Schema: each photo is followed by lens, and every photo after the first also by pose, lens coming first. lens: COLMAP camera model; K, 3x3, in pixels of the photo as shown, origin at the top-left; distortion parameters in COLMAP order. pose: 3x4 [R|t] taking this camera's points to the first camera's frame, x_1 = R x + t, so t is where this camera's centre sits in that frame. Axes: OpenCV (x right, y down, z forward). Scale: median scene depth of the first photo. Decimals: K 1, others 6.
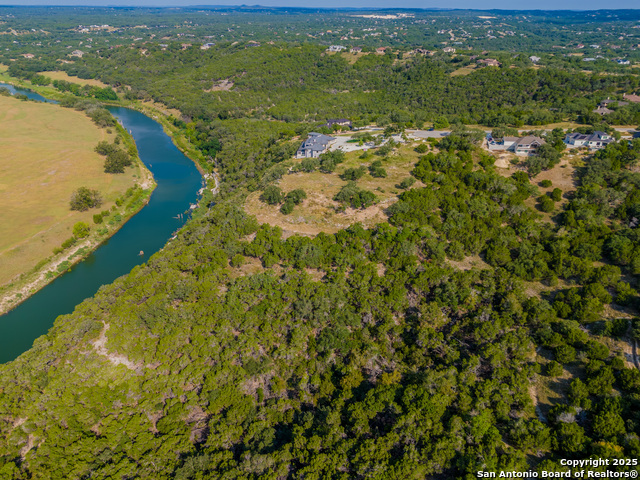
lens RADIAL K [[466.1, 0, 320.0], [0, 466.1, 240.0], [0, 0, 1]] dist [0.044442, -0.023439]
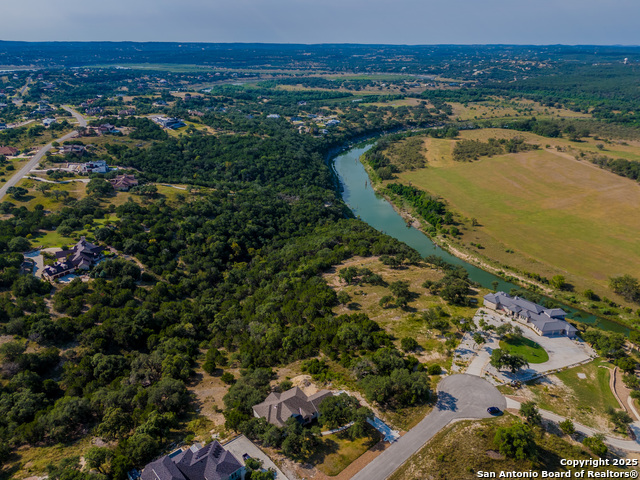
lens RADIAL K [[466.1, 0, 320.0], [0, 466.1, 240.0], [0, 0, 1]] dist [0.044442, -0.023439]
pose [[-0.690357, 0.264321, -0.673455, 0.887367], [-0.335658, 0.707597, 0.621803, -0.833089], [0.640890, 0.655317, -0.399774, 1.356938]]
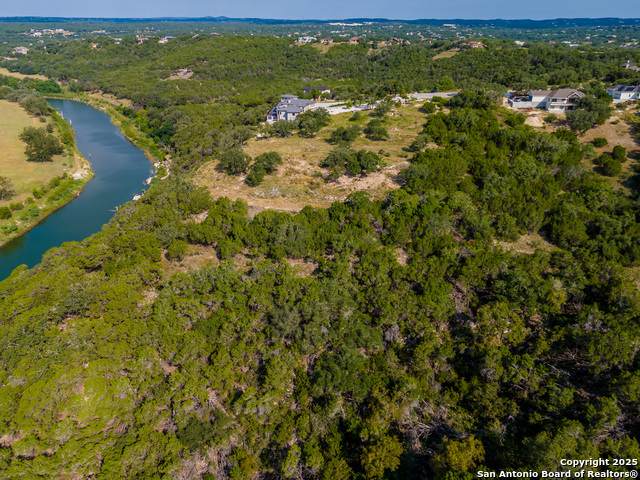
lens RADIAL K [[466.1, 0, 320.0], [0, 466.1, 240.0], [0, 0, 1]] dist [0.044442, -0.023439]
pose [[0.997817, -0.029173, 0.059248, -0.017429], [0.030492, 0.999304, -0.021478, 0.042799], [-0.058580, 0.023238, 0.998012, 0.301514]]
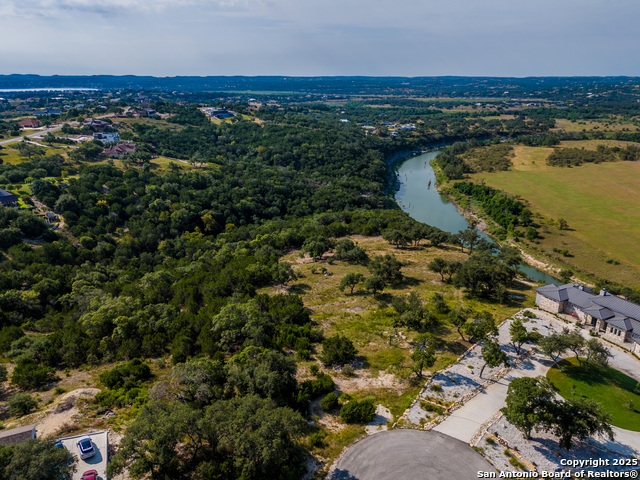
lens RADIAL K [[466.1, 0, 320.0], [0, 466.1, 240.0], [0, 0, 1]] dist [0.044442, -0.023439]
pose [[-0.823064, 0.172452, -0.541134, 0.479357], [-0.263312, 0.728337, 0.632607, -0.551783], [0.503222, 0.663163, -0.554060, 1.393899]]
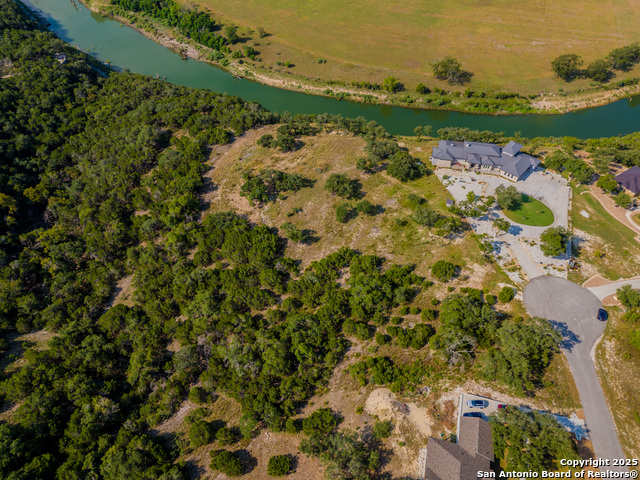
lens RADIAL K [[466.1, 0, 320.0], [0, 466.1, 240.0], [0, 0, 1]] dist [0.044442, -0.023439]
pose [[-0.080807, 0.717017, -0.692356, 0.692625], [-0.454232, 0.591812, 0.665907, -0.611371], [0.887211, 0.368301, 0.277870, 0.912179]]
